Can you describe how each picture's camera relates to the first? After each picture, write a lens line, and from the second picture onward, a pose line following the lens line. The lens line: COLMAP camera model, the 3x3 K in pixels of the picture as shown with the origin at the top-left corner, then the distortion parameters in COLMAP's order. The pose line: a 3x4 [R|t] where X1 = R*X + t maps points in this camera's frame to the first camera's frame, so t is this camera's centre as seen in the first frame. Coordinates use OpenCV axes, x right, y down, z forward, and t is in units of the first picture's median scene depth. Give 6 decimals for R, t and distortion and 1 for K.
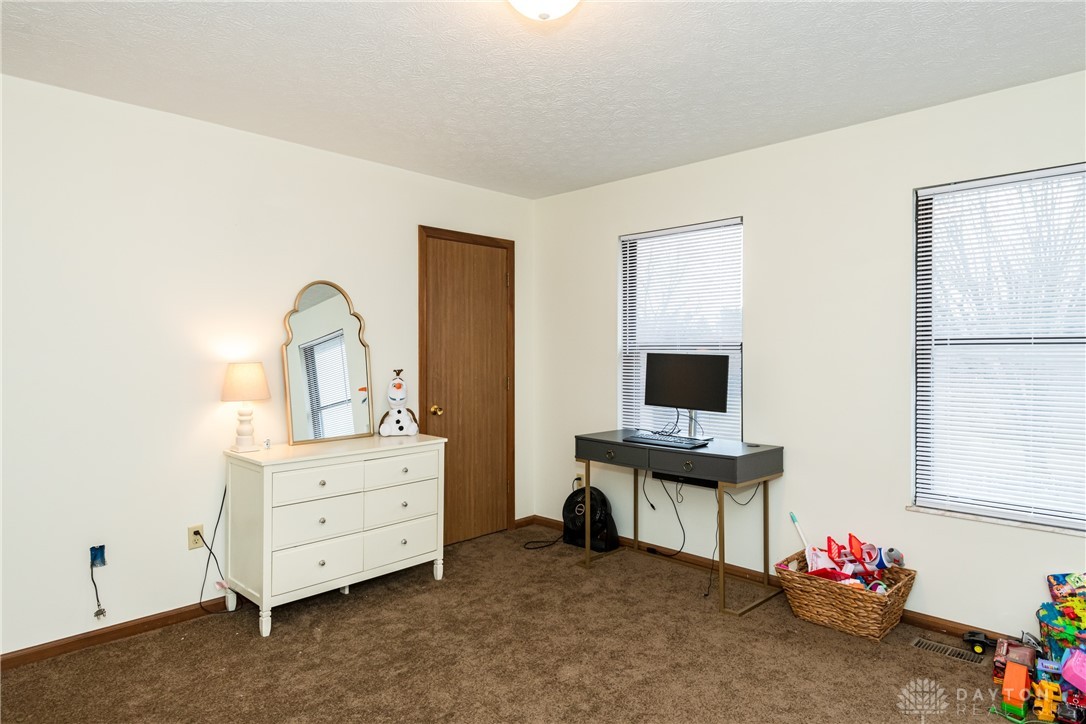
lens RADIAL K [[635.5, 0, 536.6], [0, 635.5, 343.7], [0, 0, 1]] dist [0.044869, -0.030742]
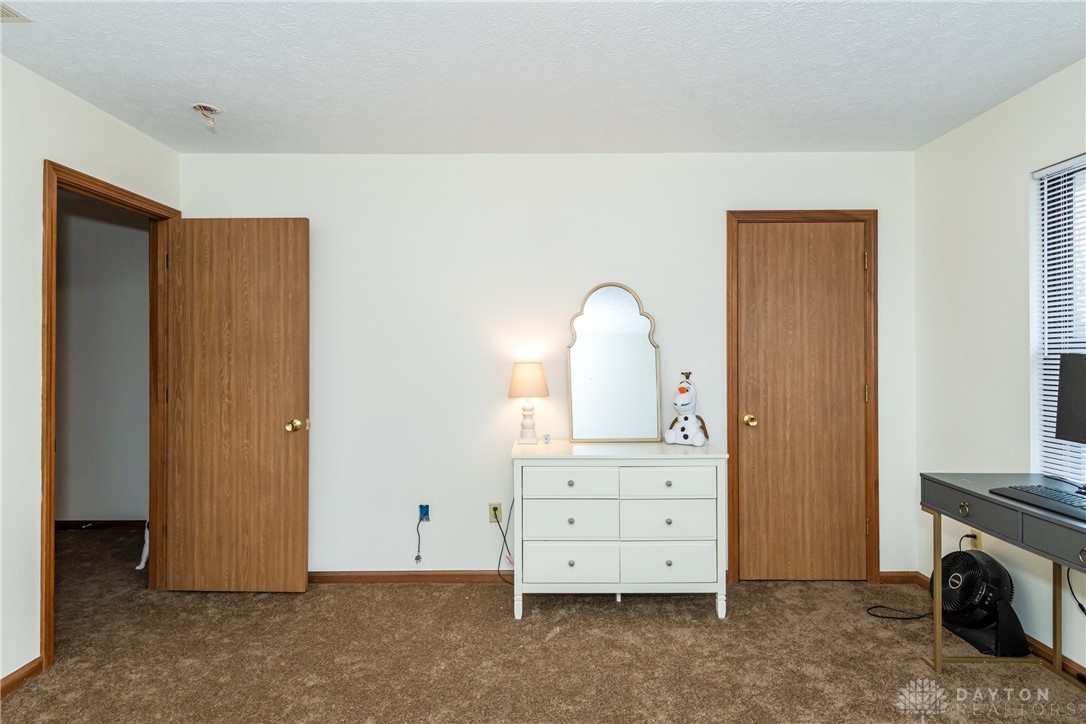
lens RADIAL K [[580.0, 0, 545.8], [0, 580.0, 348.4], [0, 0, 1]] dist [0.036734, -0.029852]
pose [[0.706483, -0.009972, -0.707659, 0.228740], [0.008557, 0.999948, -0.005548, 0.009156], [0.707678, -0.002136, 0.706532, 0.265386]]
